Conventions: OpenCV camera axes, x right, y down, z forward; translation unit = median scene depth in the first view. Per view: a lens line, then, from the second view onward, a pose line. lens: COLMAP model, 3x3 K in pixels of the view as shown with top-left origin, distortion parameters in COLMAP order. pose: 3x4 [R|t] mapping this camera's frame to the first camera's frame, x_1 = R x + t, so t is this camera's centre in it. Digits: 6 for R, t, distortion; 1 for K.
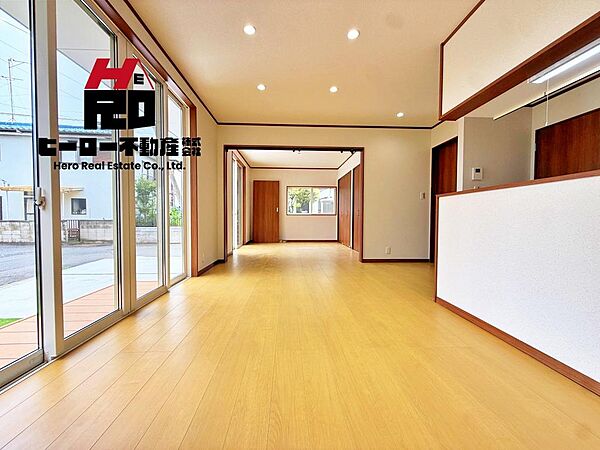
lens RADIAL K [[241.4, 0, 298.6], [0, 241.4, 224.7], [0, 0, 1]] dist [-0.001016, 0.000597]
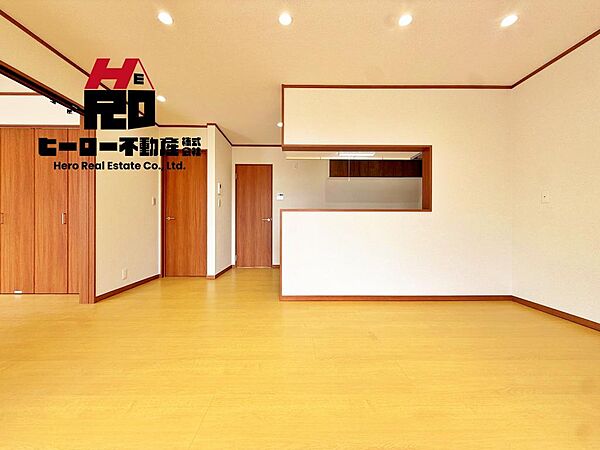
lens RADIAL K [[241.4, 0, 296.6], [0, 241.4, 223.0], [0, 0, 1]] dist [-0.001016, 0.000597]
pose [[0.027450, -0.010155, 0.999572, -0.346763], [0.035091, 0.999342, 0.009189, -0.036417], [-0.999007, 0.034823, 0.027789, 0.514011]]
